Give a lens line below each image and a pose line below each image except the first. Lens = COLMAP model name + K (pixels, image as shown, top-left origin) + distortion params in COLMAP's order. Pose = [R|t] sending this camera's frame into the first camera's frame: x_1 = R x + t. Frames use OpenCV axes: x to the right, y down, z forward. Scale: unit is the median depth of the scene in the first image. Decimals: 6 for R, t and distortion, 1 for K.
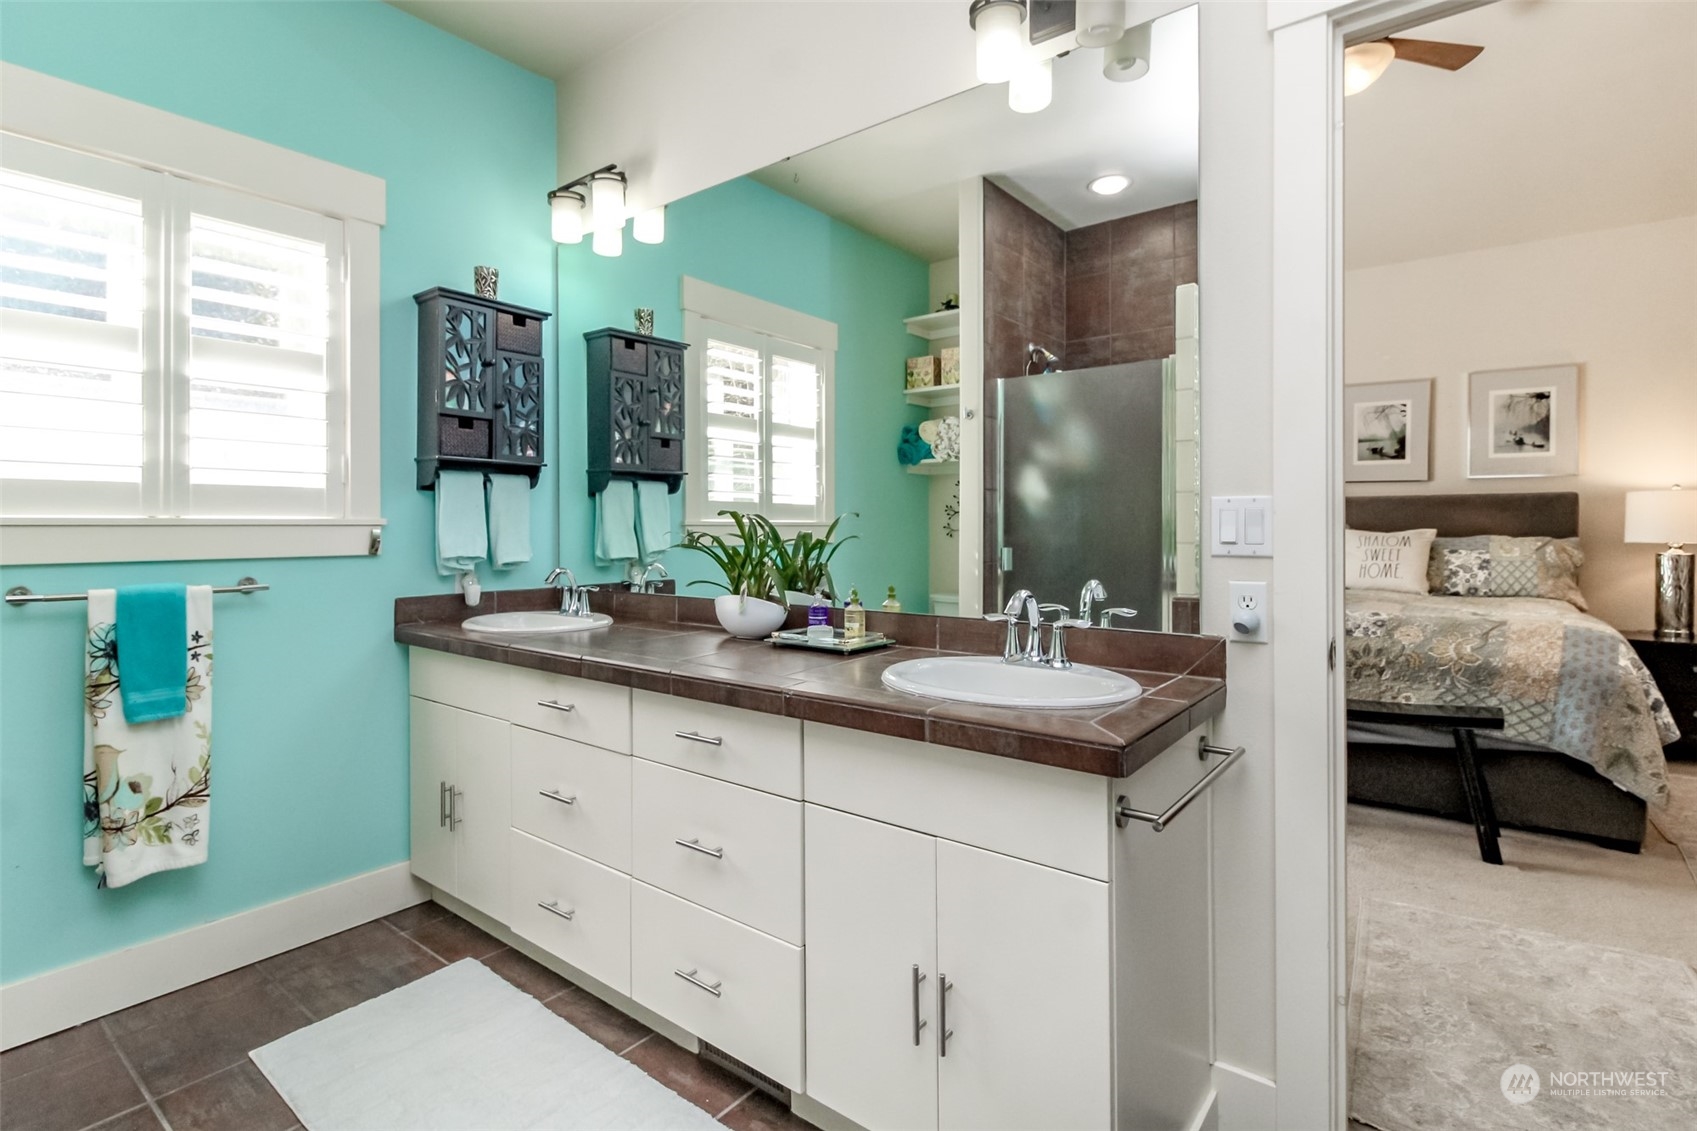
lens RADIAL K [[798.0, 0, 897.2], [0, 798.0, 521.8], [0, 0, 1]] dist [0.004414, -0.001697]
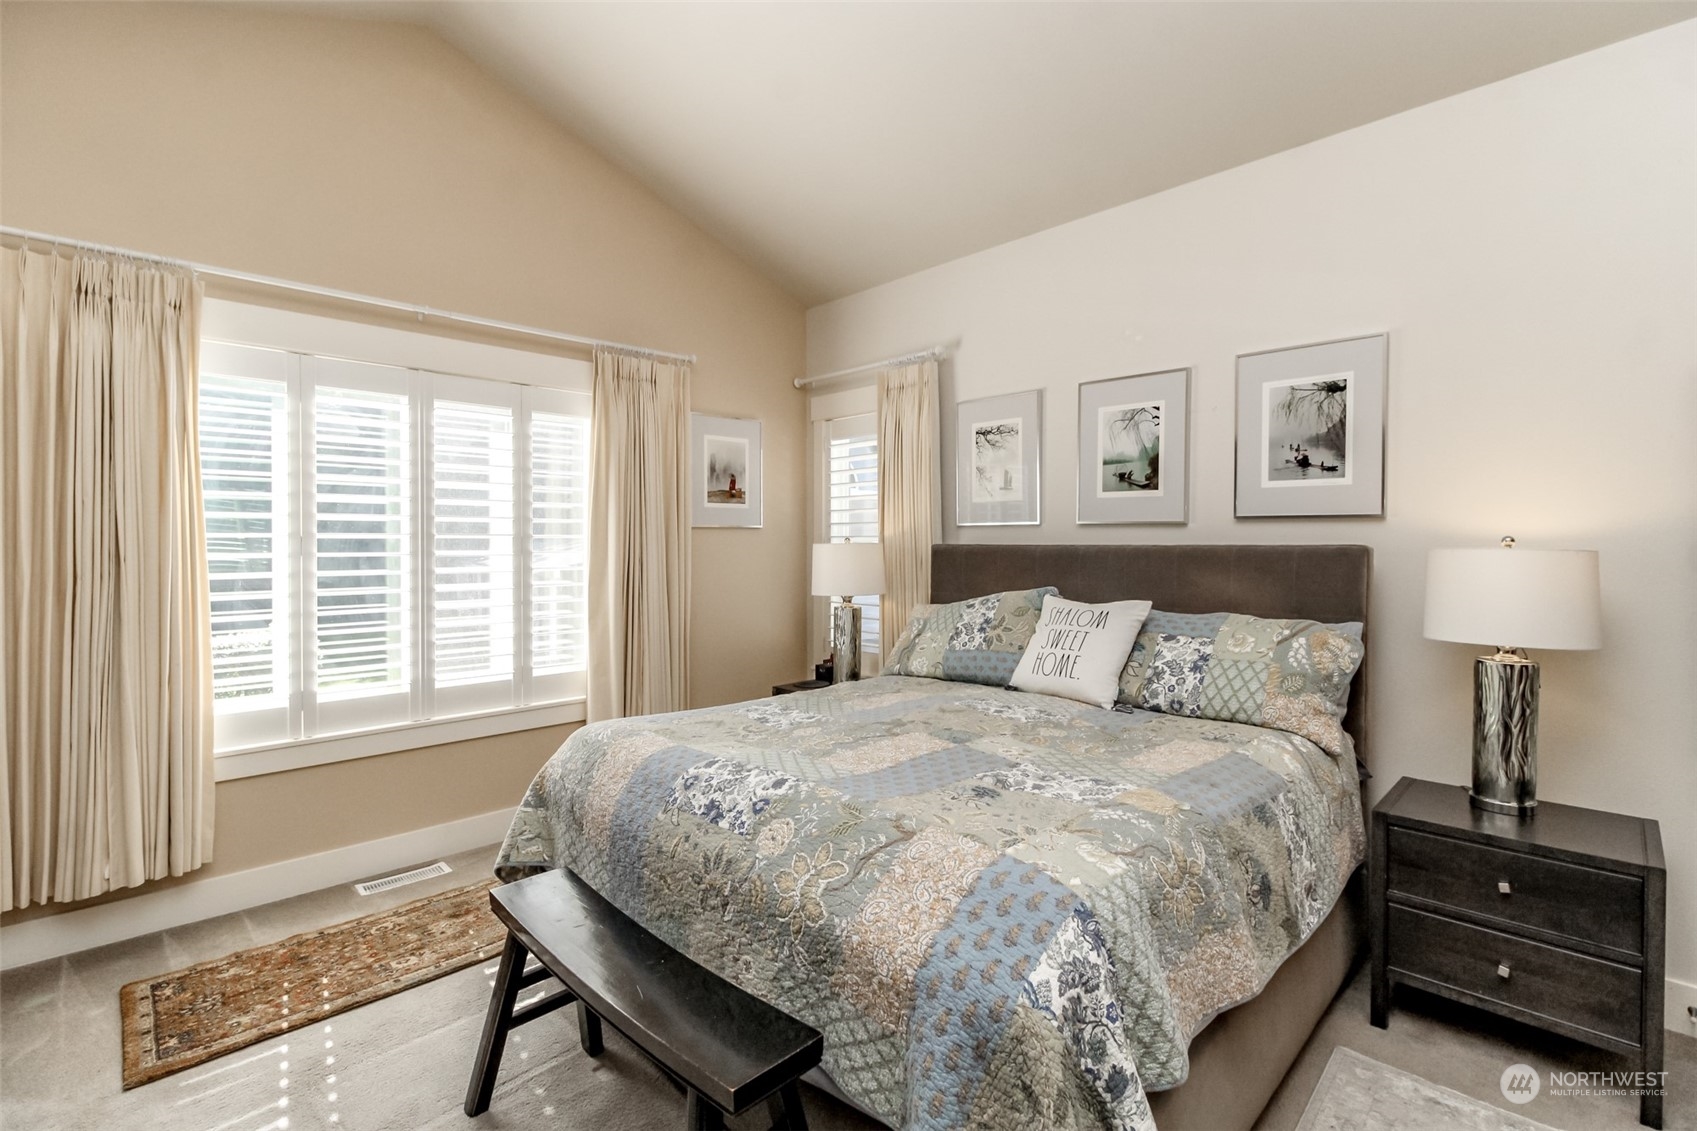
lens RADIAL K [[798.0, 0, 844.8], [0, 798.0, 549.5], [0, 0, 1]] dist [0.004414, -0.001697]
pose [[0.989868, 0.002912, -0.141960, 0.531591], [-0.001934, 0.999973, 0.007022, -0.036453], [0.141977, -0.006677, 0.989847, 0.341473]]
